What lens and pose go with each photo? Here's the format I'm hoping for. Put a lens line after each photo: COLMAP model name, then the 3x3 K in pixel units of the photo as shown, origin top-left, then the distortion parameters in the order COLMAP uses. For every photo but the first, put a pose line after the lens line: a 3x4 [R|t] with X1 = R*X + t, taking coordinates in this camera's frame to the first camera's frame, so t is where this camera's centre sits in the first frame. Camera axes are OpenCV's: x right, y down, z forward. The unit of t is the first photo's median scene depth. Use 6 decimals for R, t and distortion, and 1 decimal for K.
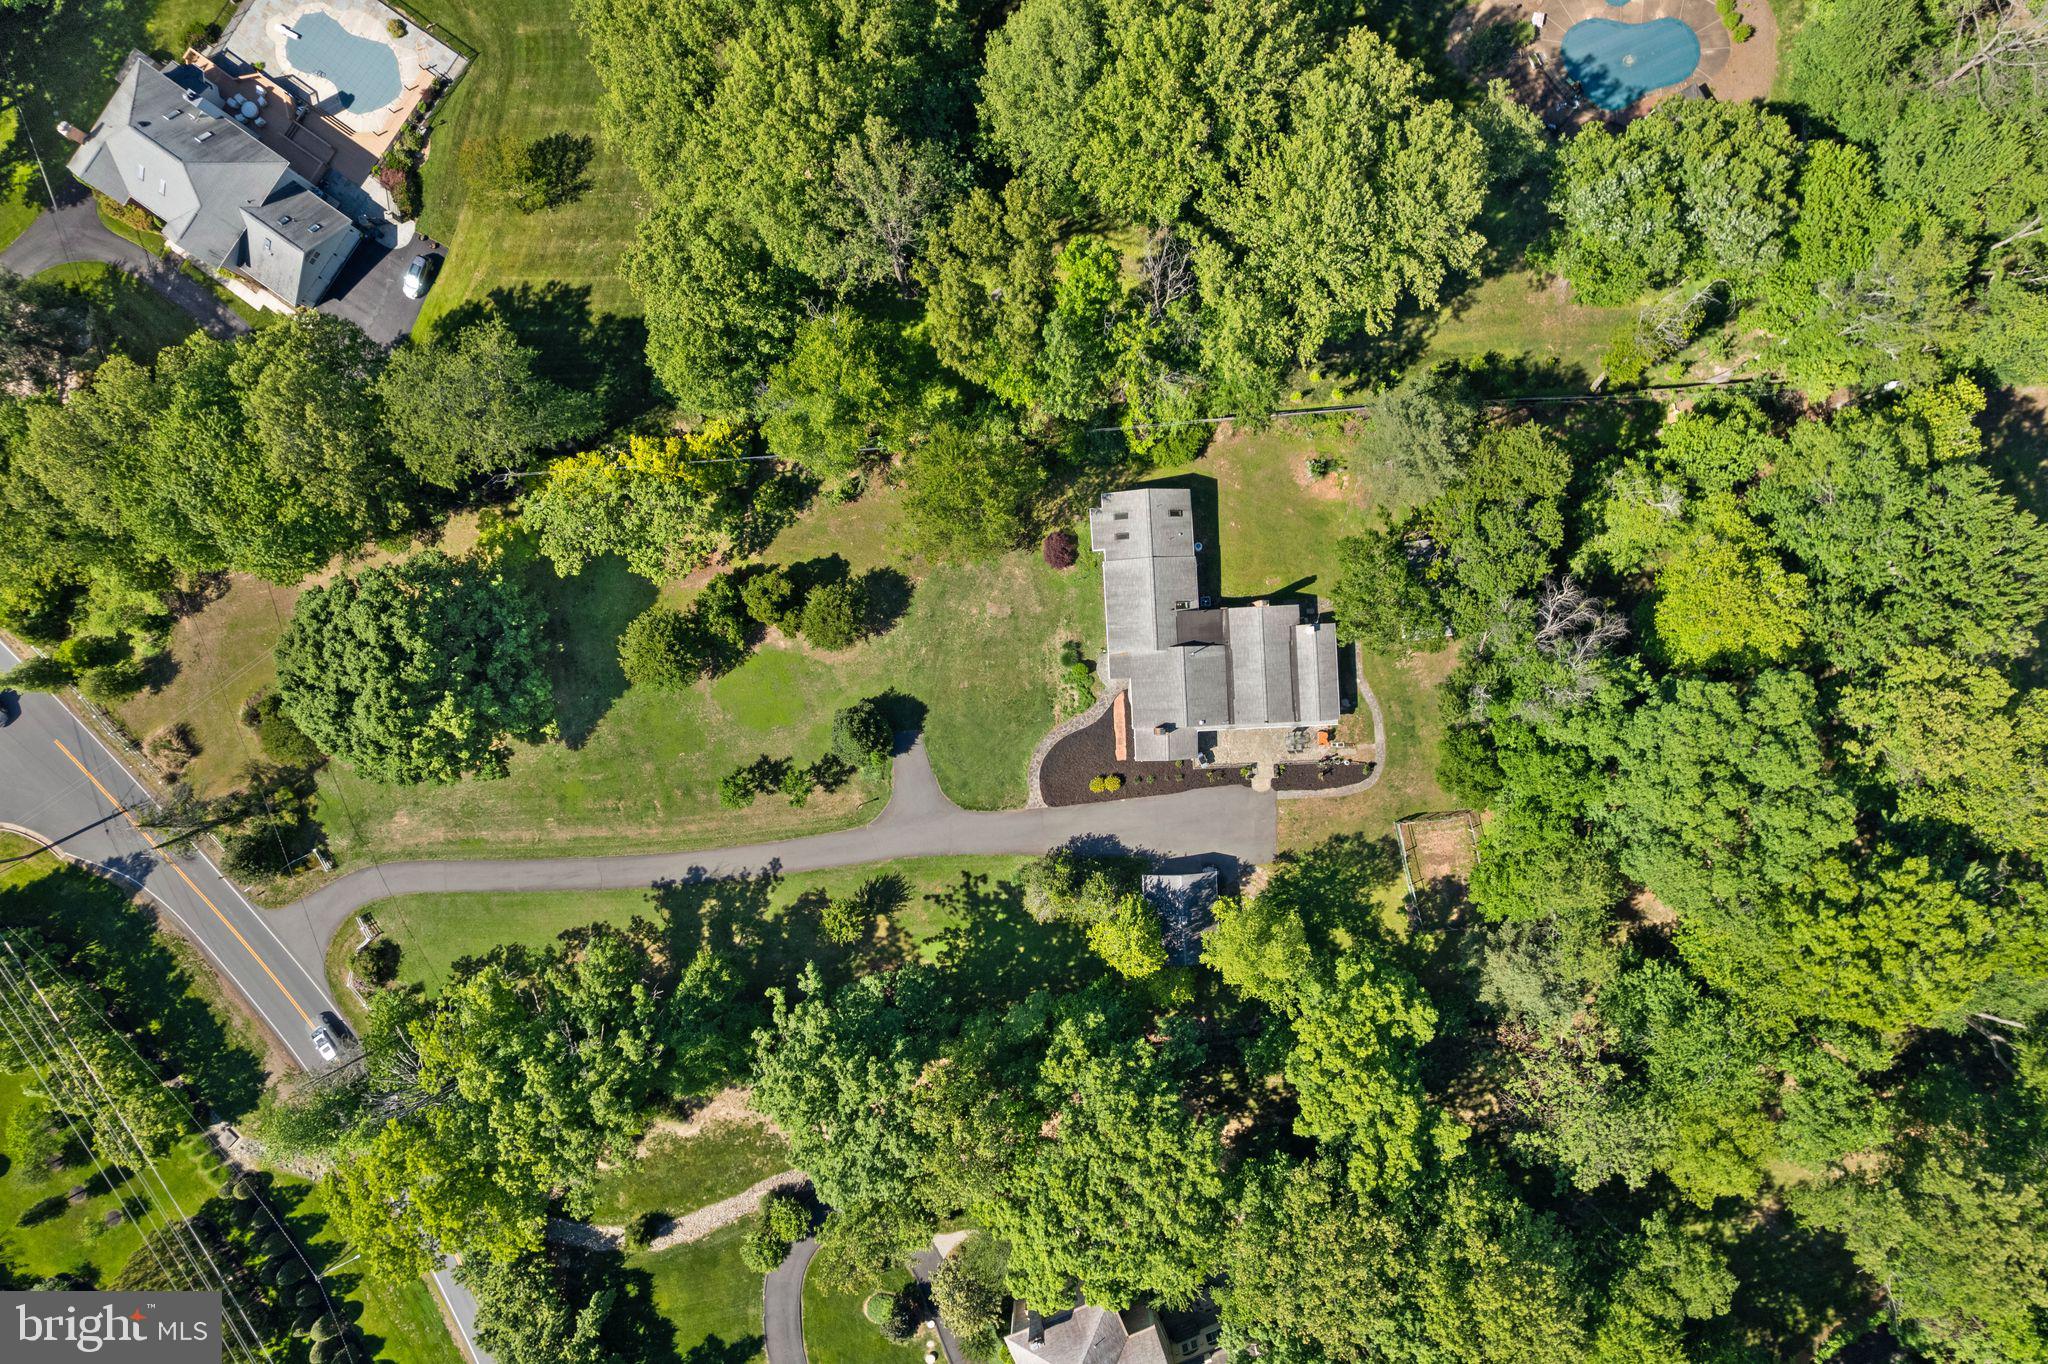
lens RADIAL K [[972.3, 0, 1033.3], [0, 972.3, 684.3], [0, 0, 1]] dist [-0.021064, 0.008992]
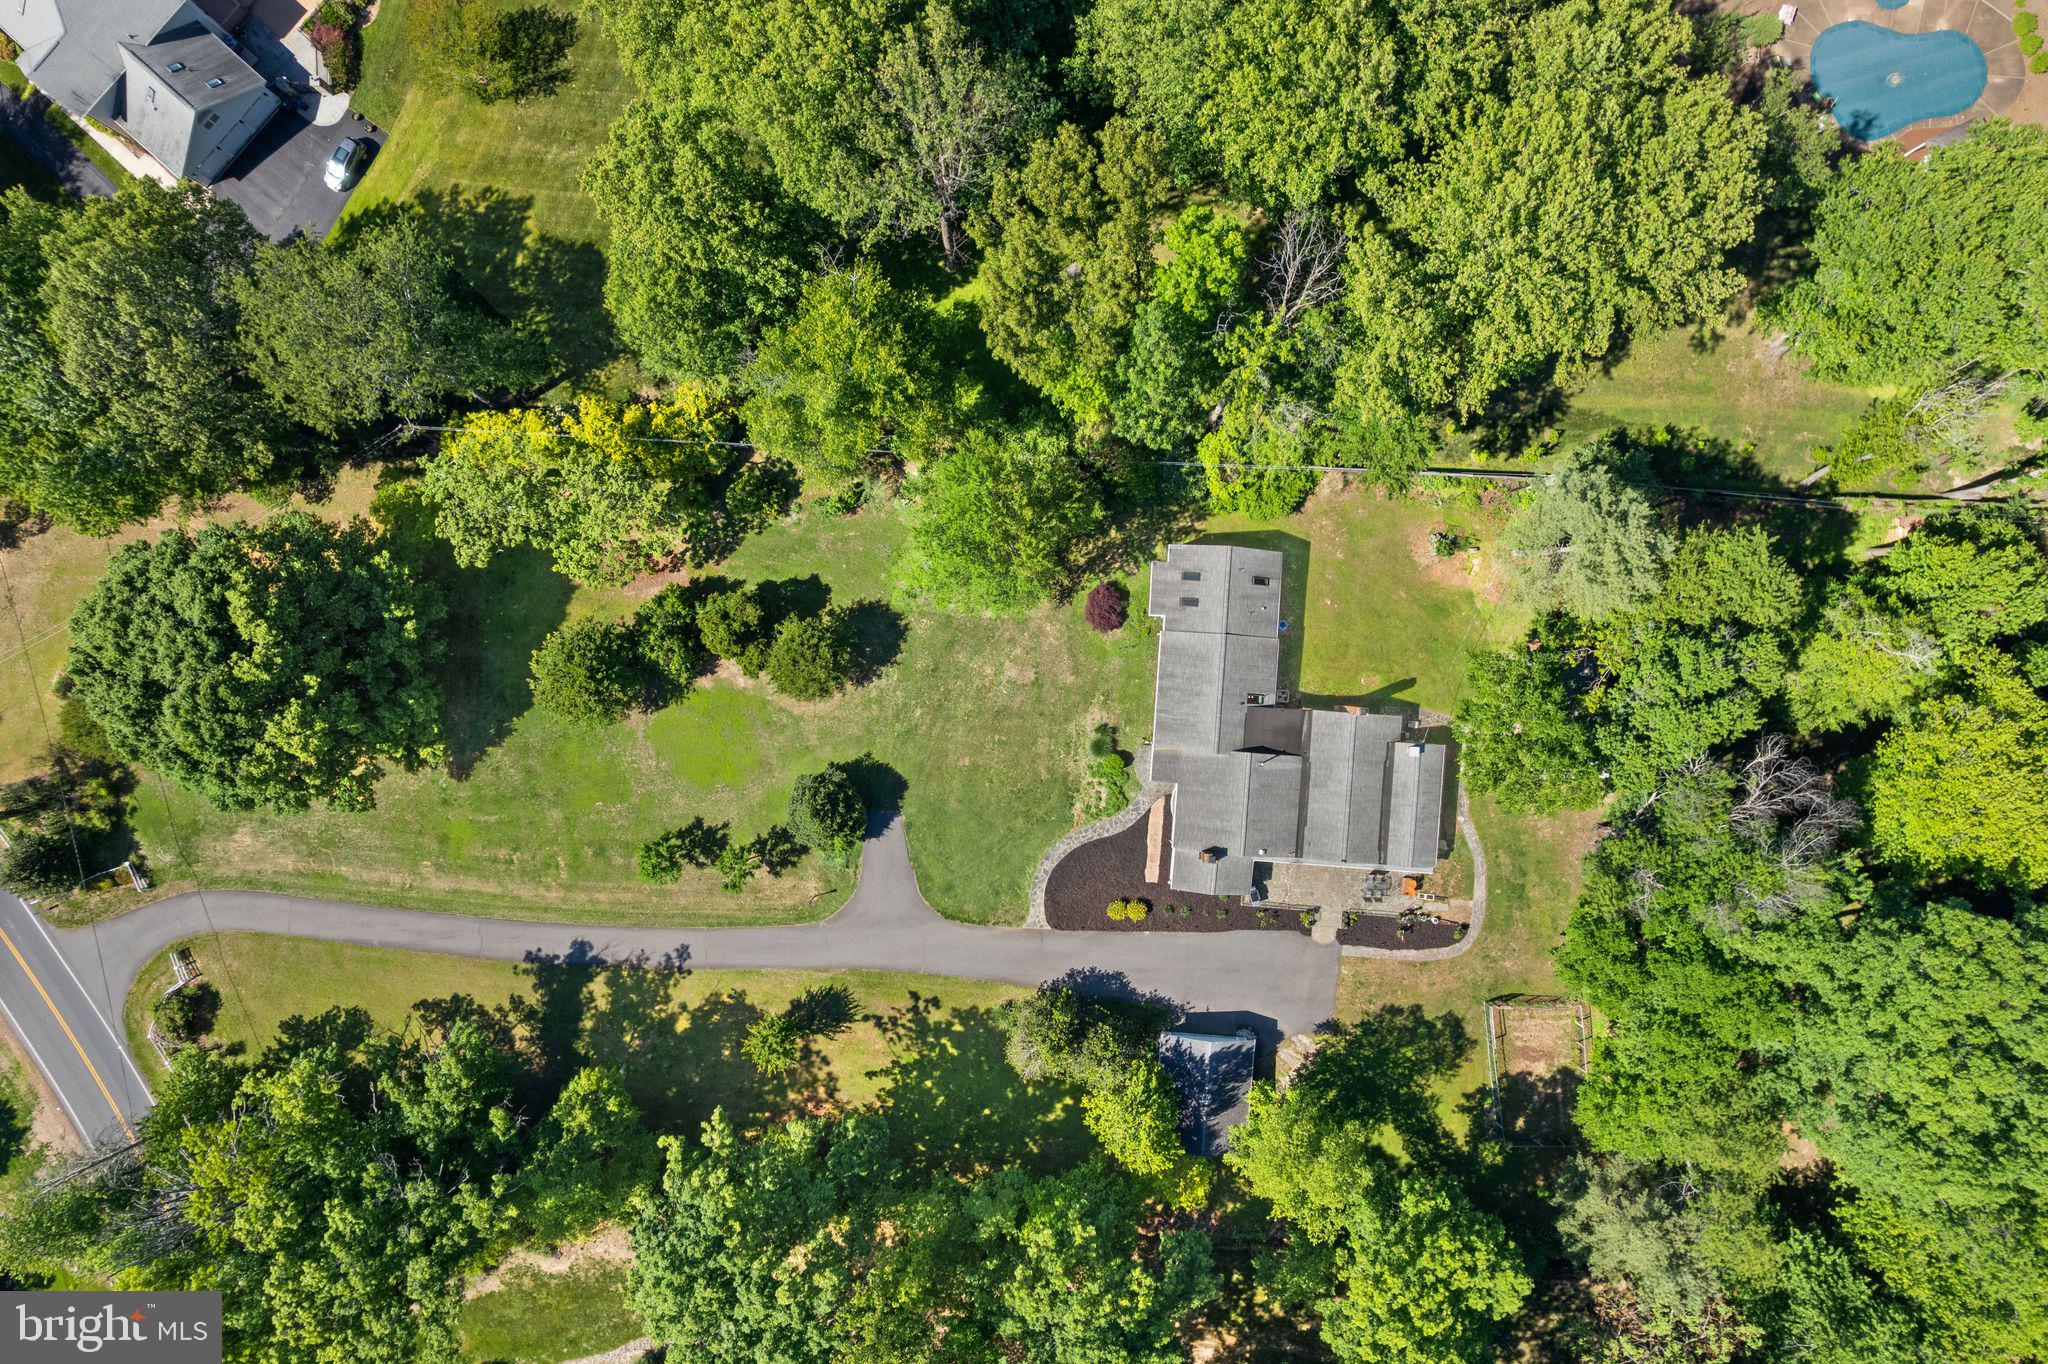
lens RADIAL K [[972.3, 0, 1028.8], [0, 972.3, 684.4], [0, 0, 1]] dist [-0.021064, 0.008992]
pose [[0.992625, 0.120927, 0.008468, -0.035305], [-0.120940, 0.992659, 0.001021, -0.073784], [-0.008283, -0.002038, 0.999964, 0.227364]]
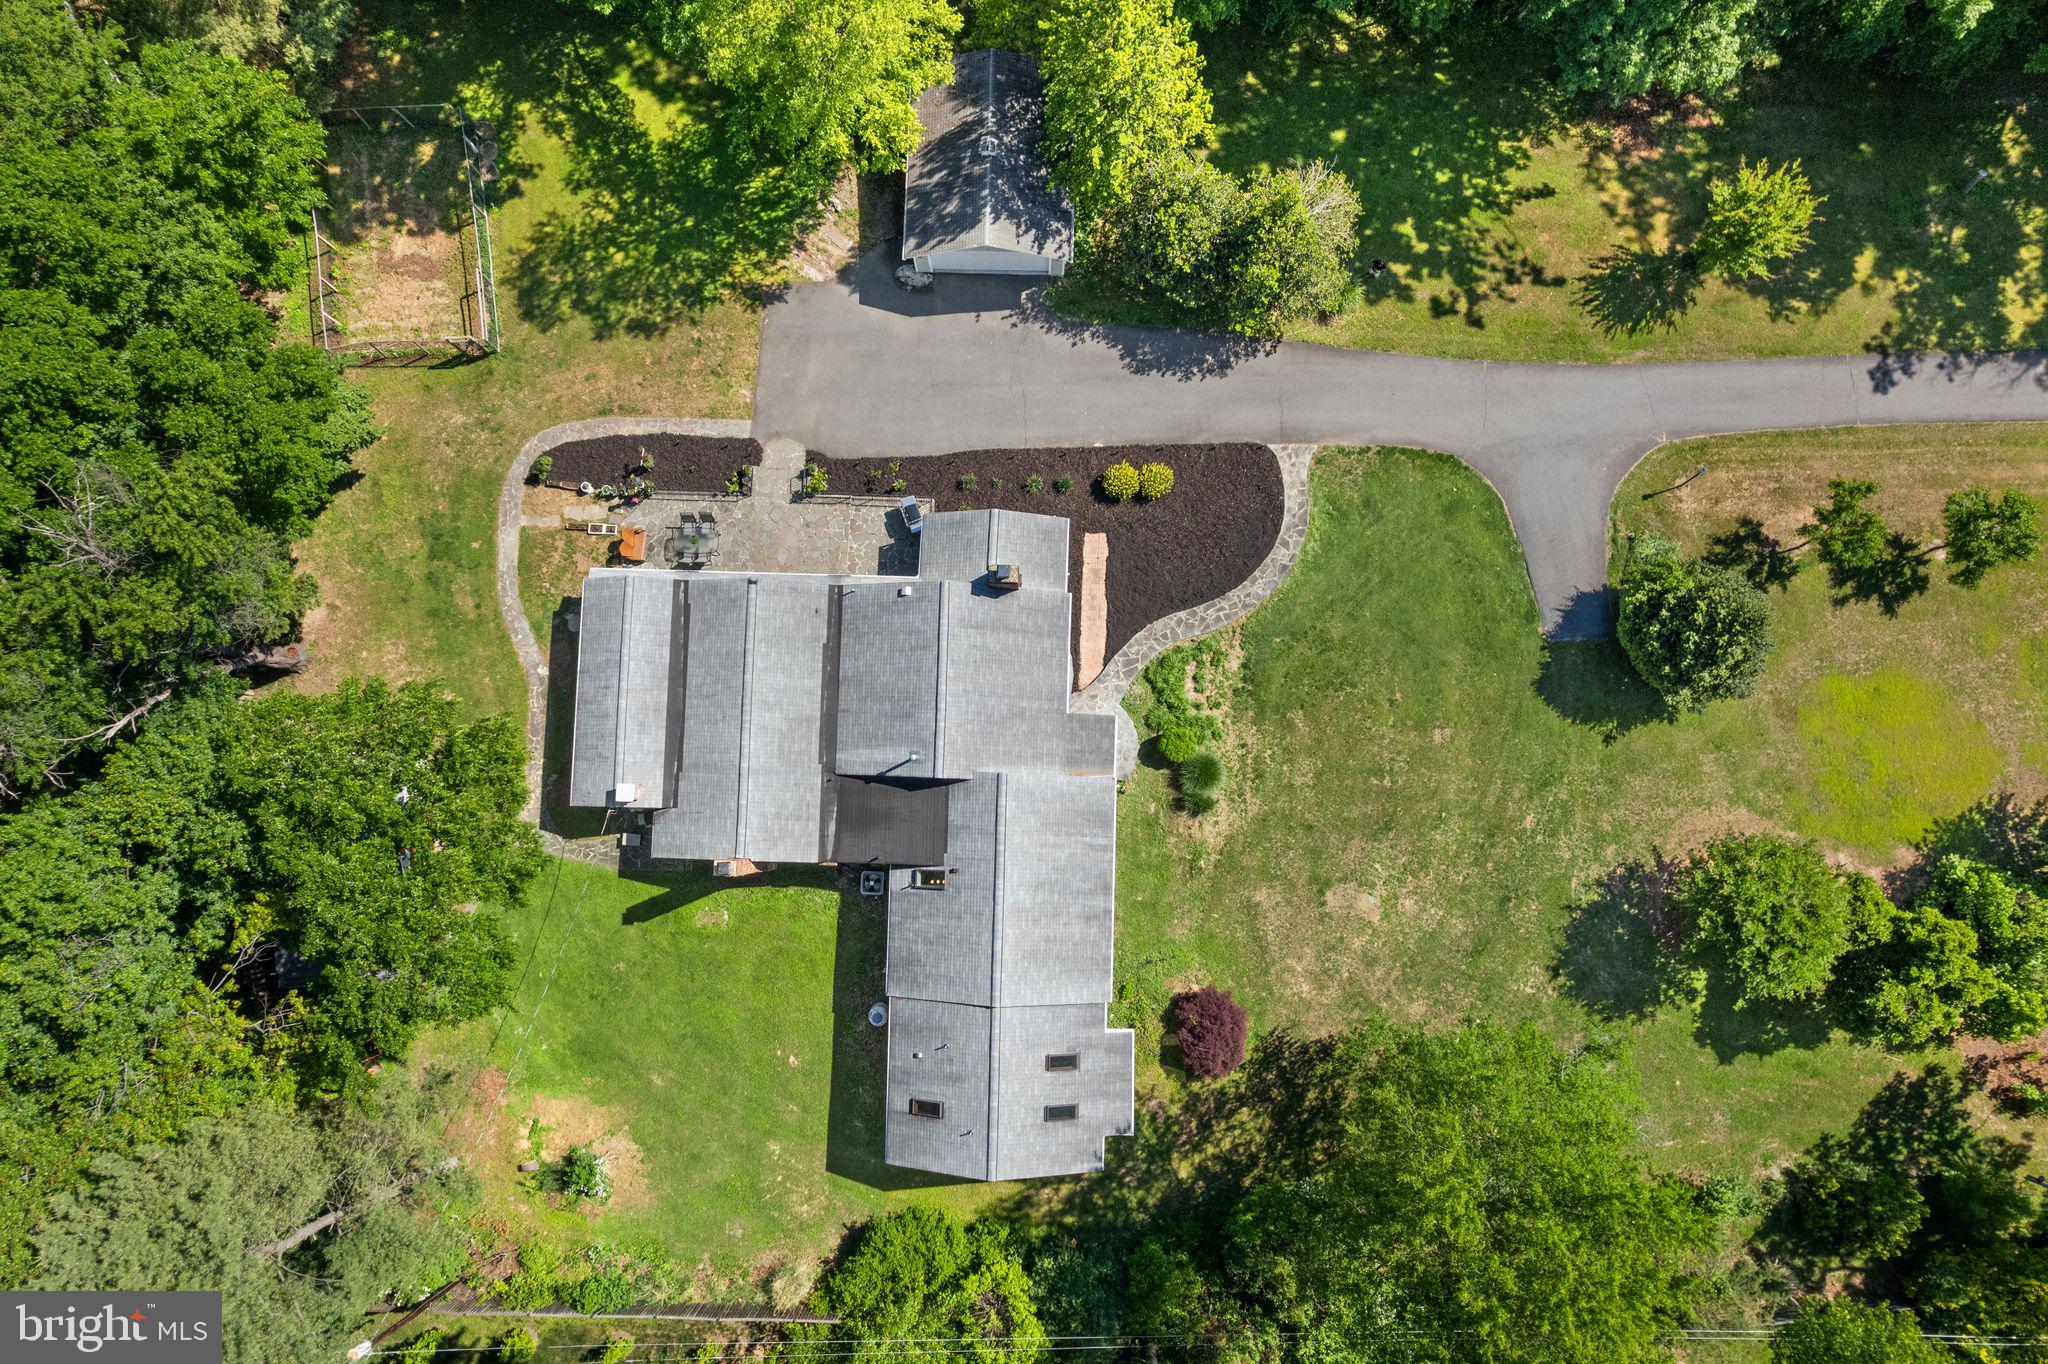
lens RADIAL K [[972.3, 0, 1028.1], [0, 972.3, 738.9], [0, 0, 1]] dist [-0.021064, 0.008992]
pose [[-0.996255, -0.077163, 0.039008, 0.103081], [0.079299, -0.995246, 0.056542, -0.043212], [0.034460, 0.059424, 0.997638, 0.604010]]
